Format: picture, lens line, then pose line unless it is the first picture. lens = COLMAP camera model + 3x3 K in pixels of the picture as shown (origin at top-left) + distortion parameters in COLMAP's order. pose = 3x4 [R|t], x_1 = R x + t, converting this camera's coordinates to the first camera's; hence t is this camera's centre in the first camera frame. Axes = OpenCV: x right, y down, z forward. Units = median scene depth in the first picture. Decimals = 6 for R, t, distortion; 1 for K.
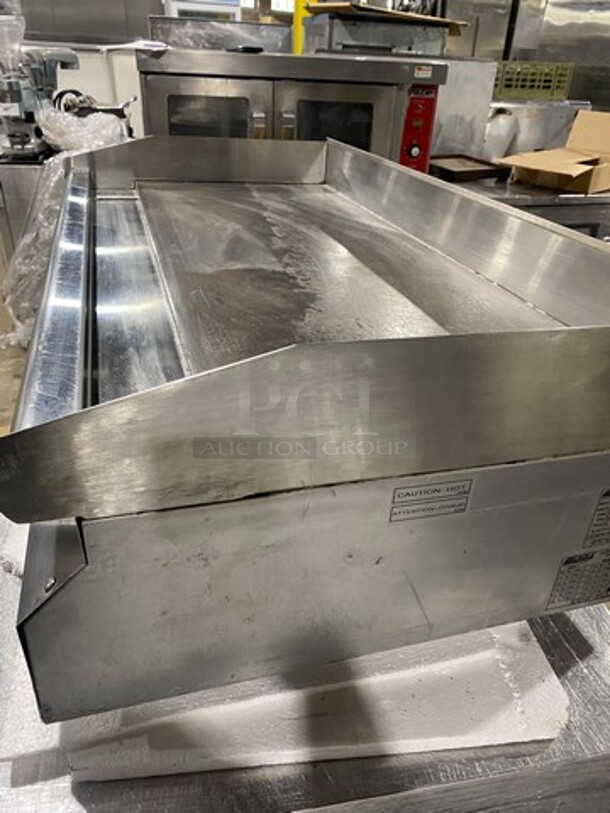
lens RADIAL K [[622.4, 0, 305.0], [0, 622.4, 406.5], [0, 0, 1]] dist [0.001310, -0.009173]
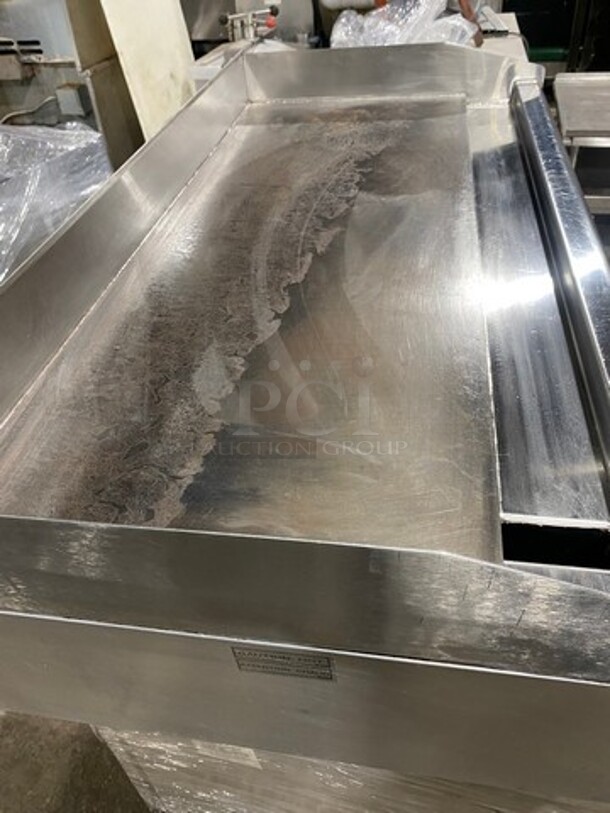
lens RADIAL K [[622.4, 0, 305.0], [0, 622.4, 406.5], [0, 0, 1]] dist [0.001310, -0.009173]
pose [[-0.901020, -0.271392, 0.338394, -0.388720], [0.236731, 0.346049, 0.907859, -1.025489], [-0.363486, 0.898107, -0.247550, 1.552811]]
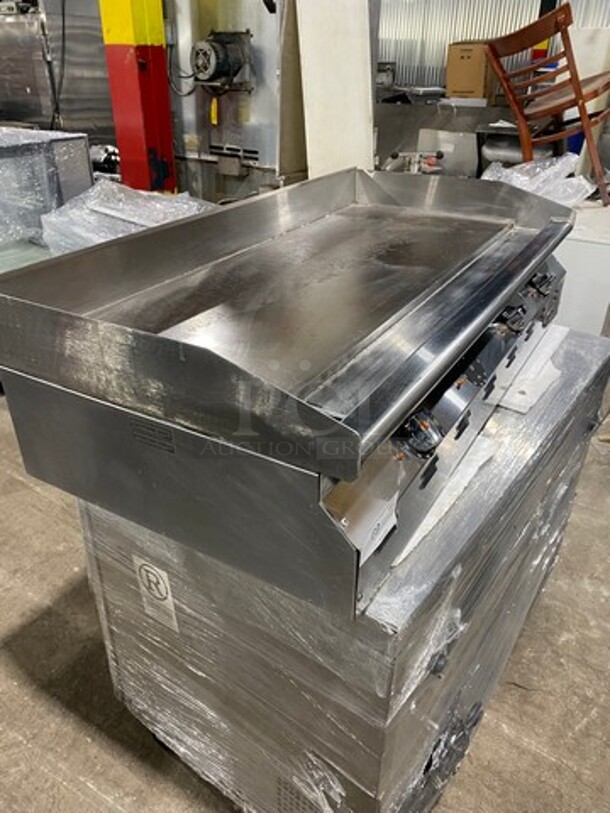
lens RADIAL K [[622.4, 0, 305.0], [0, 622.4, 406.5], [0, 0, 1]] dist [0.001310, -0.009173]
pose [[-0.682904, -0.403997, 0.608628, -0.925517], [0.323533, 0.579724, 0.747828, -1.131355], [-0.654957, 0.707606, -0.265189, 1.680276]]
